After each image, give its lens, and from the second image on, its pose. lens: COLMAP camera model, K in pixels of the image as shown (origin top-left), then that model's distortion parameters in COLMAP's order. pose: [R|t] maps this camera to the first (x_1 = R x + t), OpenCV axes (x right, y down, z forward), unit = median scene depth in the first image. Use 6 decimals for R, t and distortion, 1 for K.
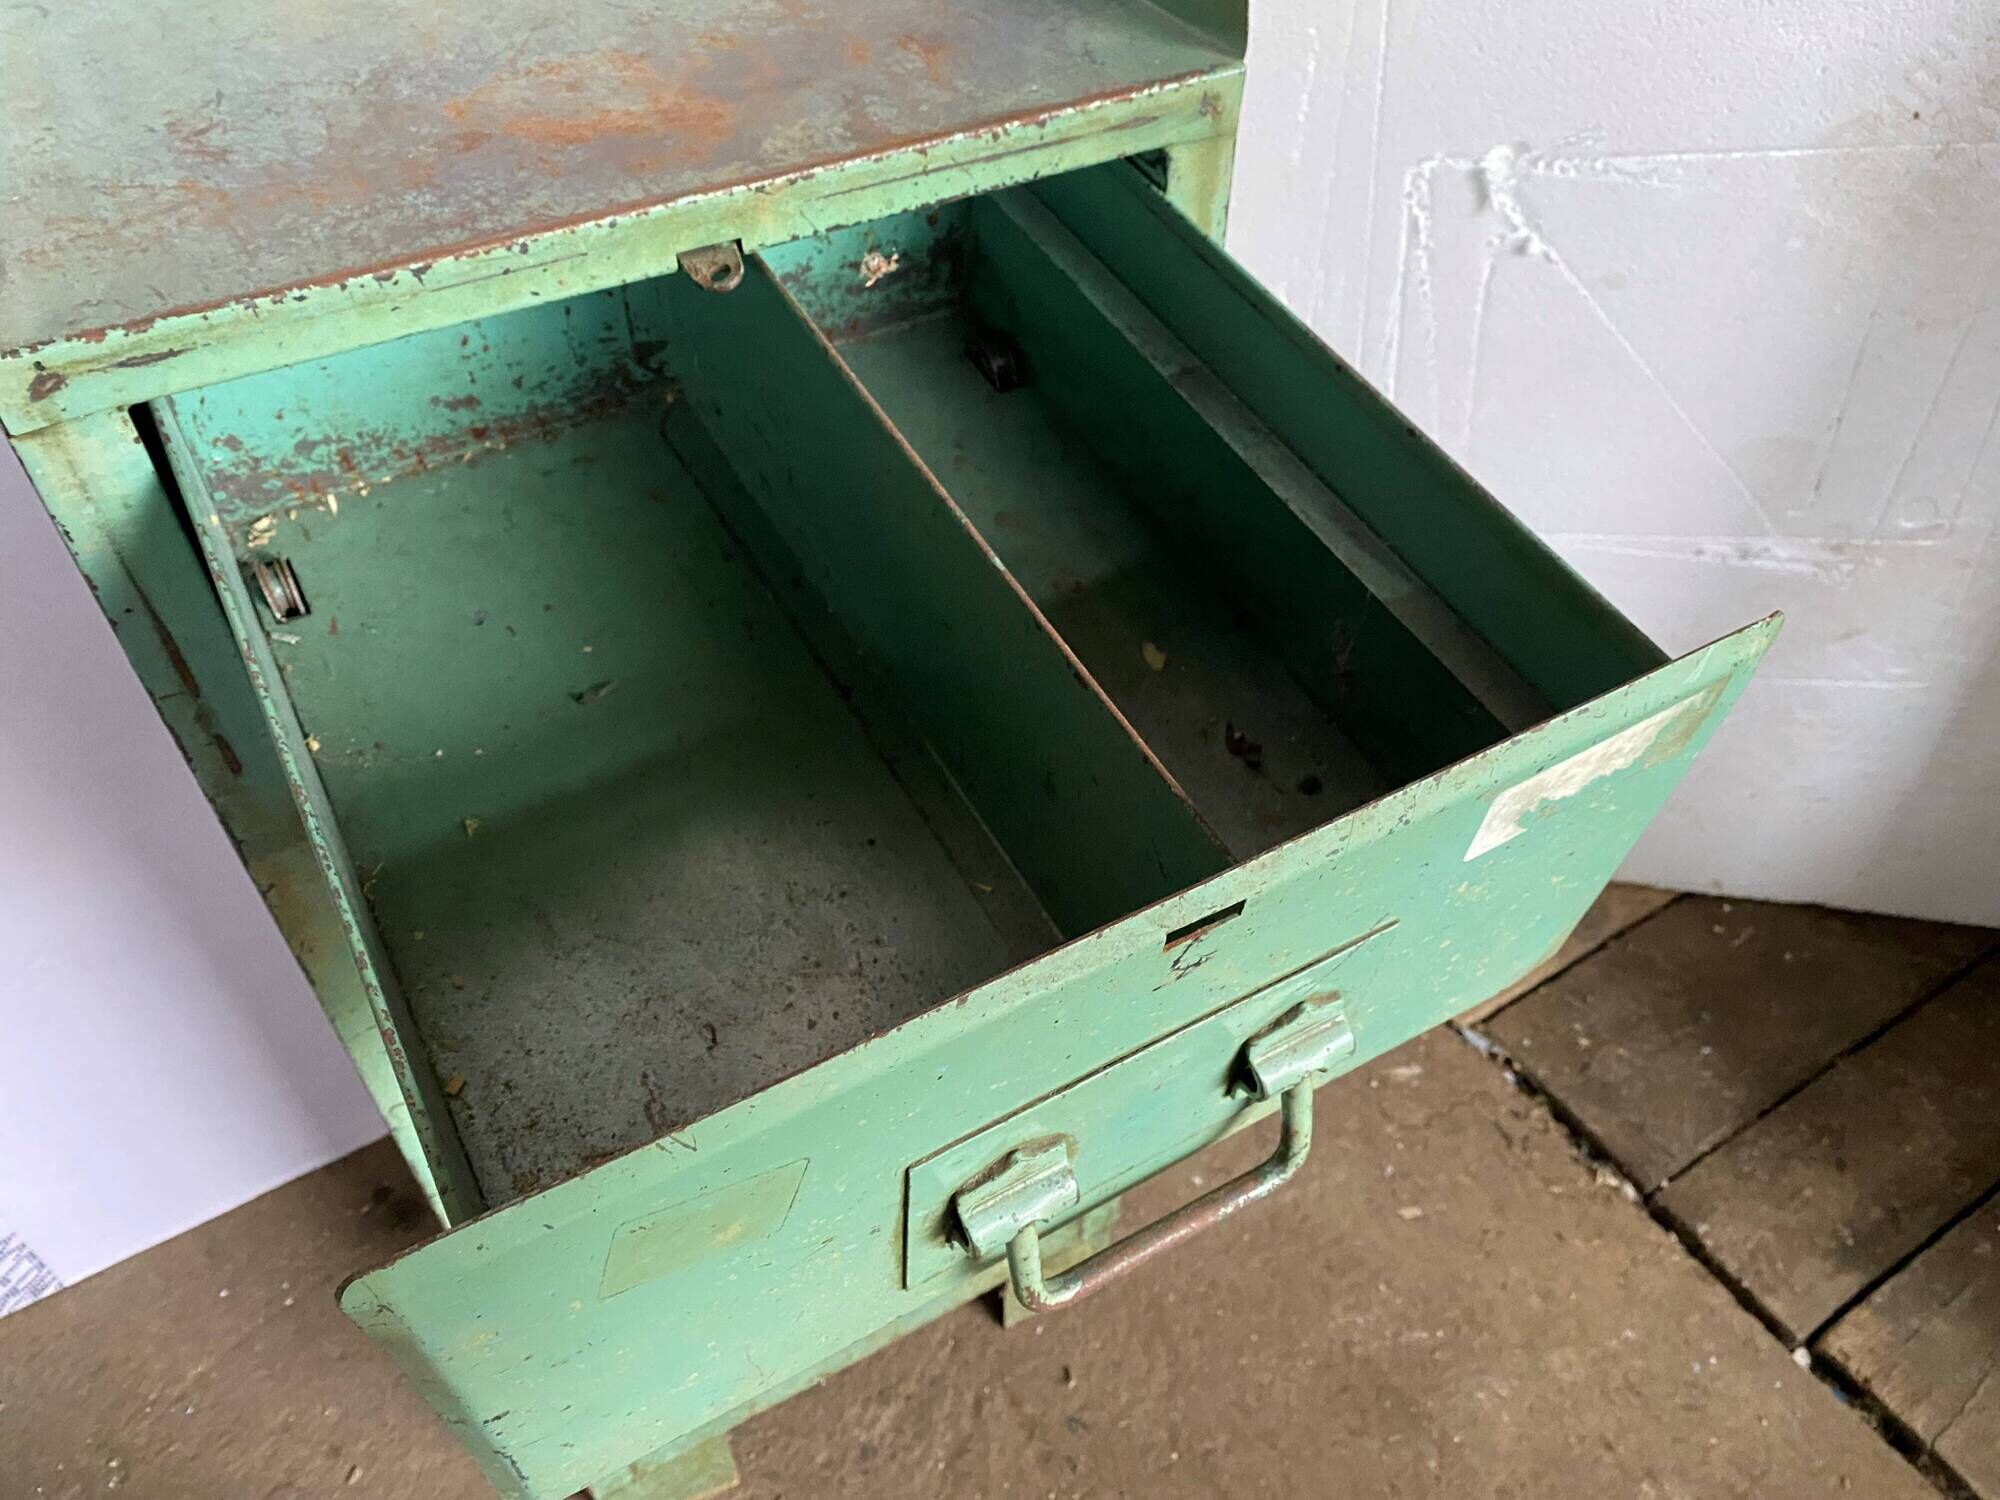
lens RADIAL K [[1504.1, 0, 987.2], [0, 1504.1, 748.9], [0, 0, 1]] dist [0.005787, -0.003728]
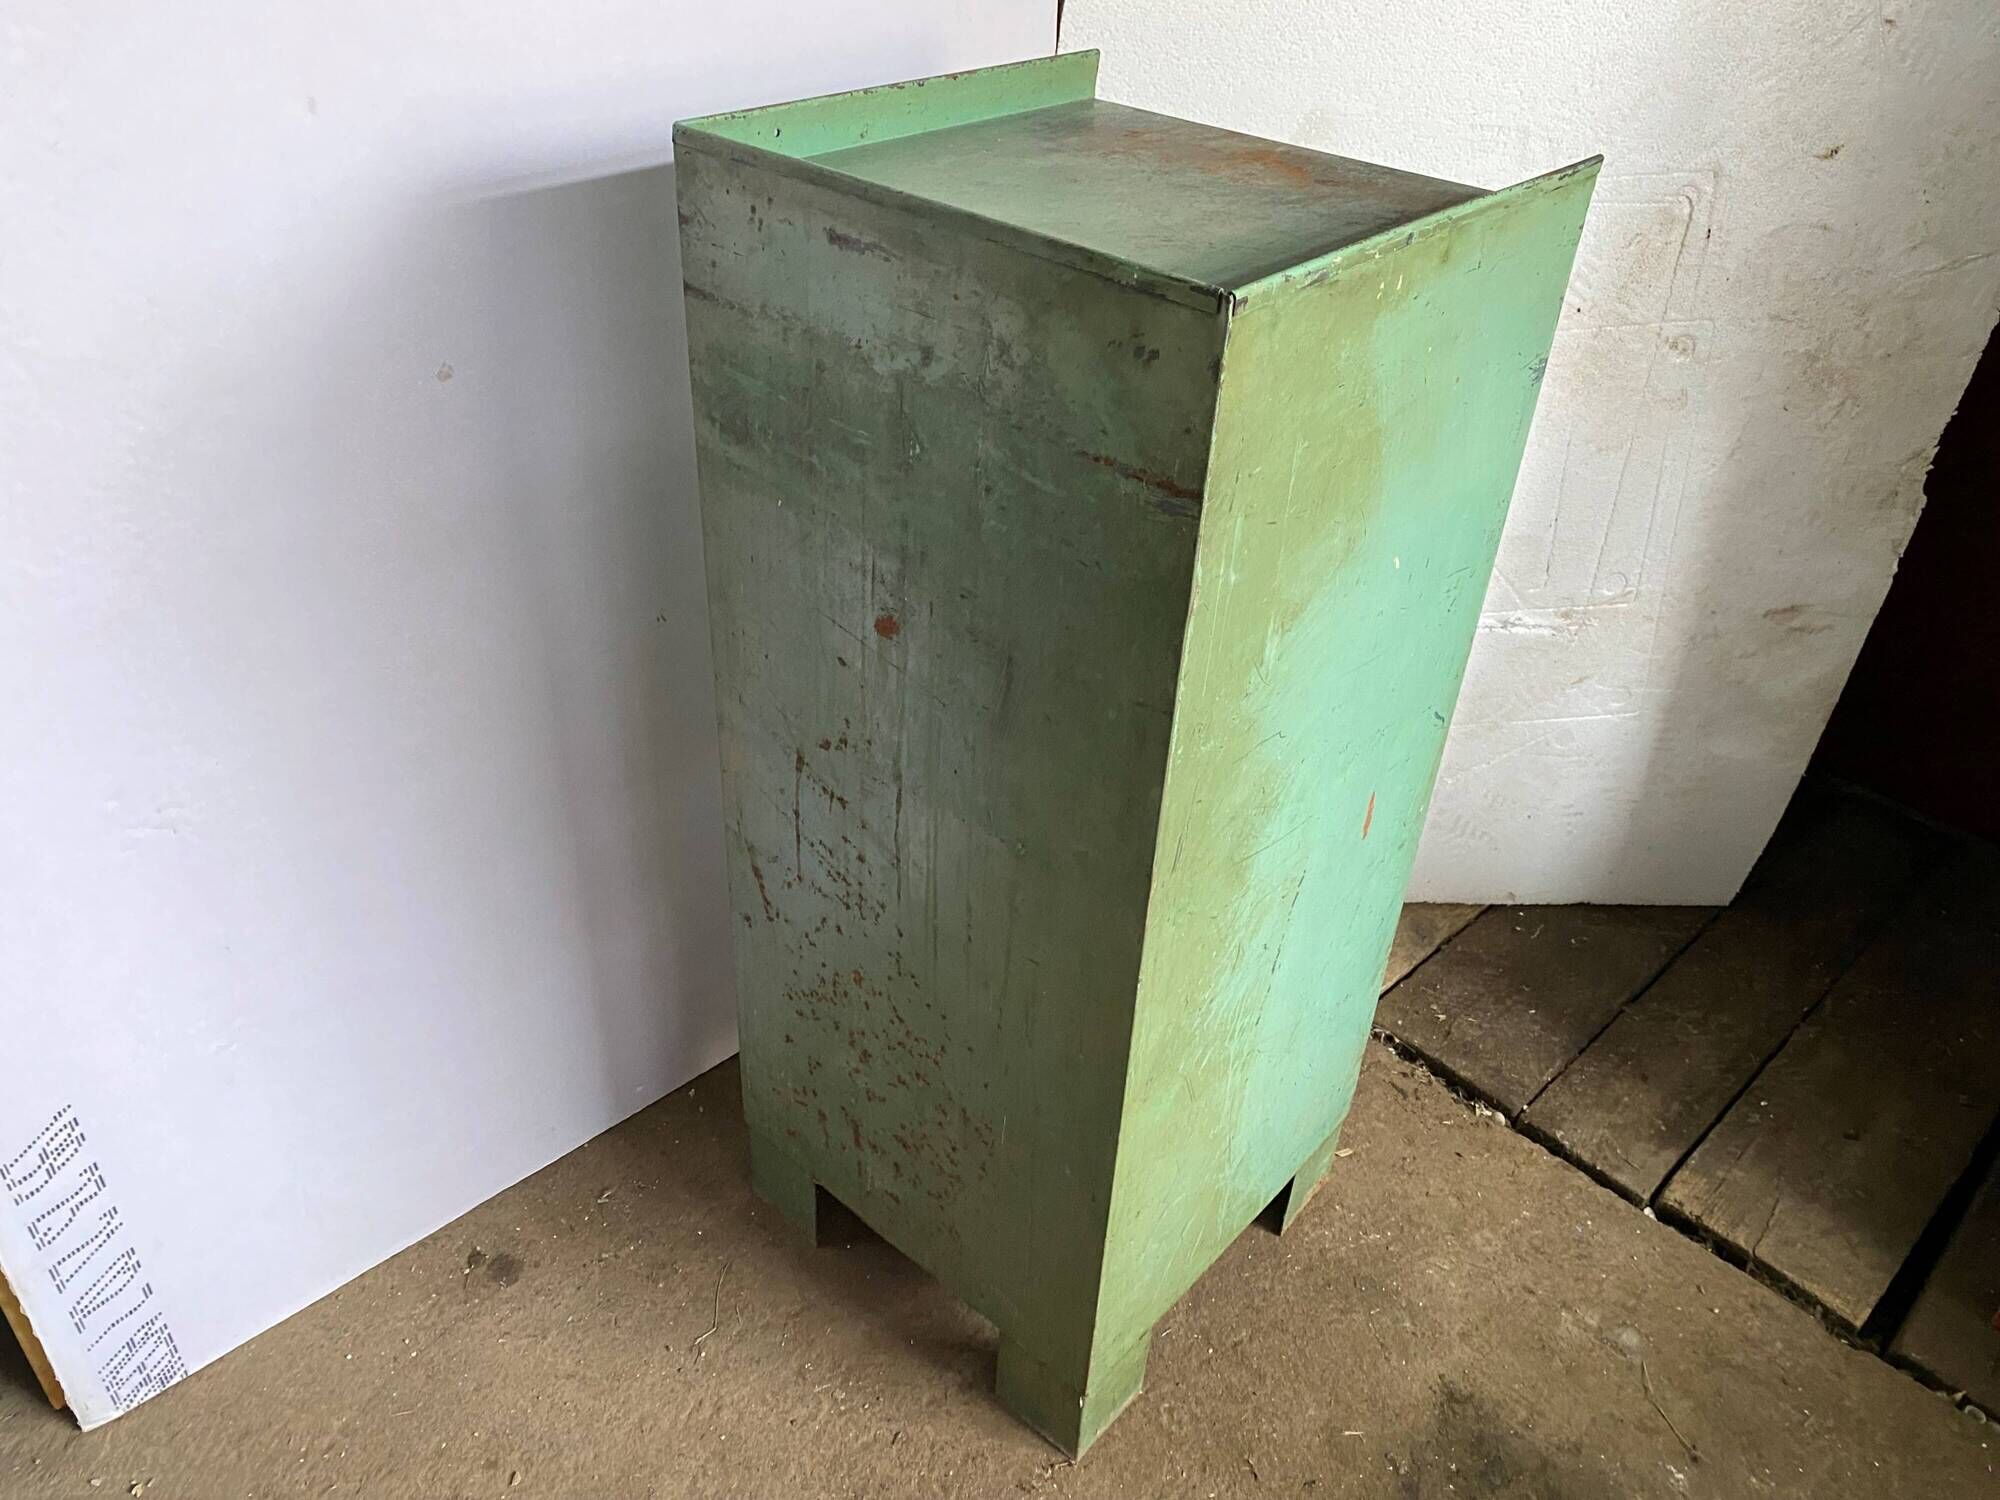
lens RADIAL K [[1484.5, 0, 984.6], [0, 1484.5, 756.4], [0, 0, 1]] dist [0.011189, -0.003785]
pose [[0.977832, -0.074093, 0.195845, -0.247364], [0.107288, 0.980485, -0.164737, 0.169997], [-0.179817, 0.182097, 0.966699, -0.214942]]
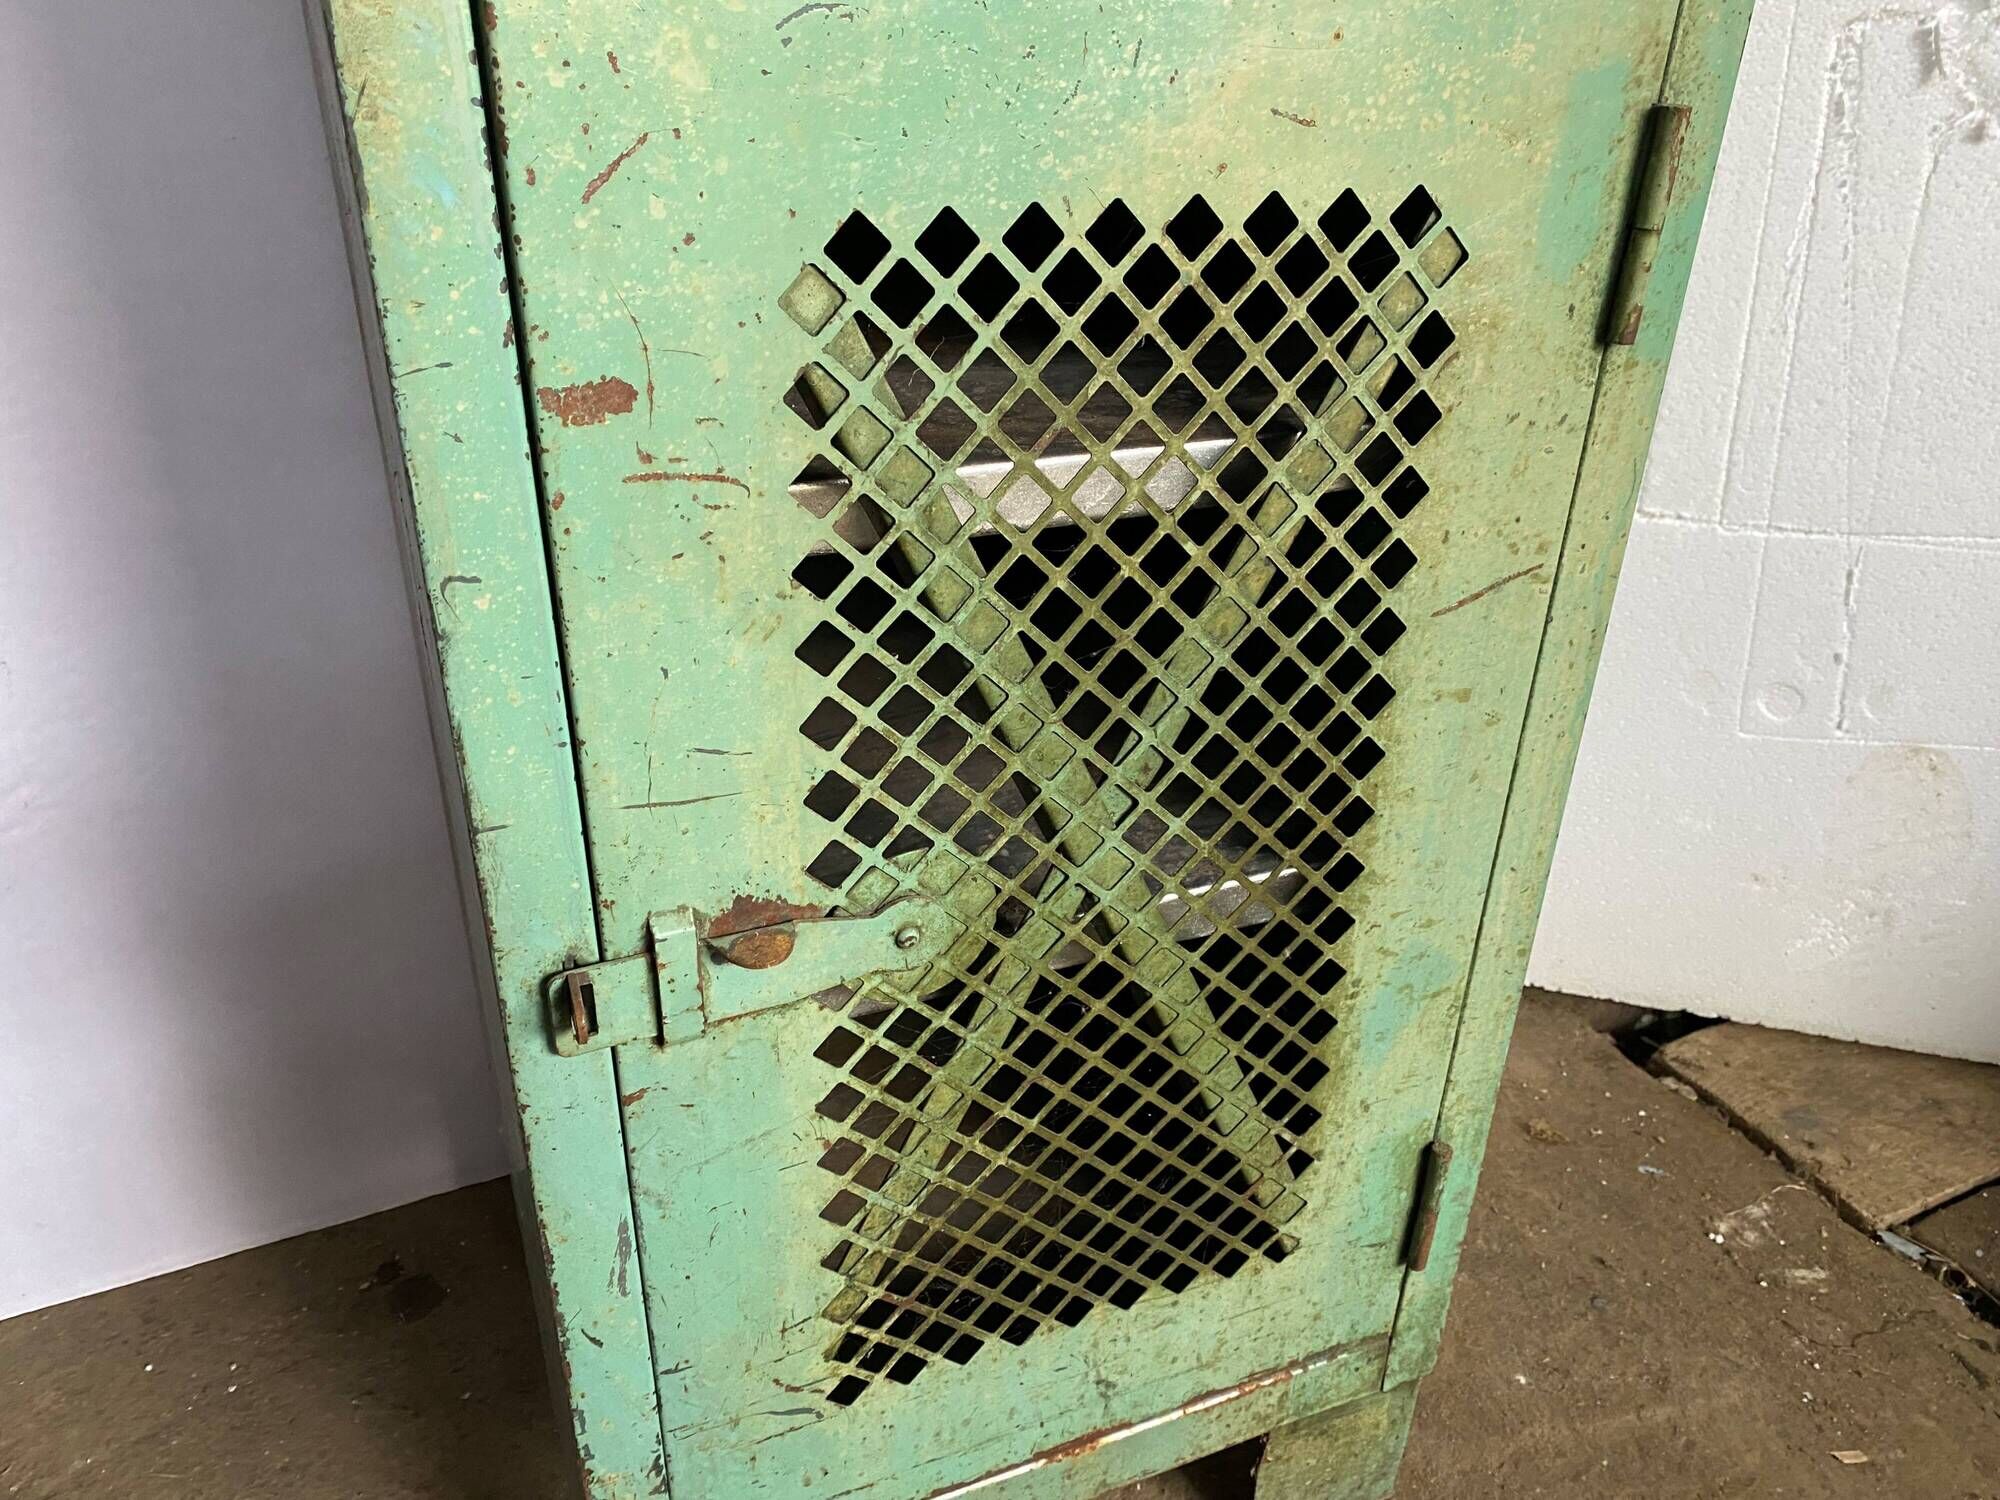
lens RADIAL K [[1508.0, 0, 1003.3], [0, 1508.0, 759.5], [0, 0, 1]] dist [0.005398, -0.002487]
pose [[0.993265, 0.080335, -0.083493, -0.069120], [-0.100611, 0.955400, -0.277649, 0.255504], [0.057464, 0.284179, 0.957048, 0.263946]]
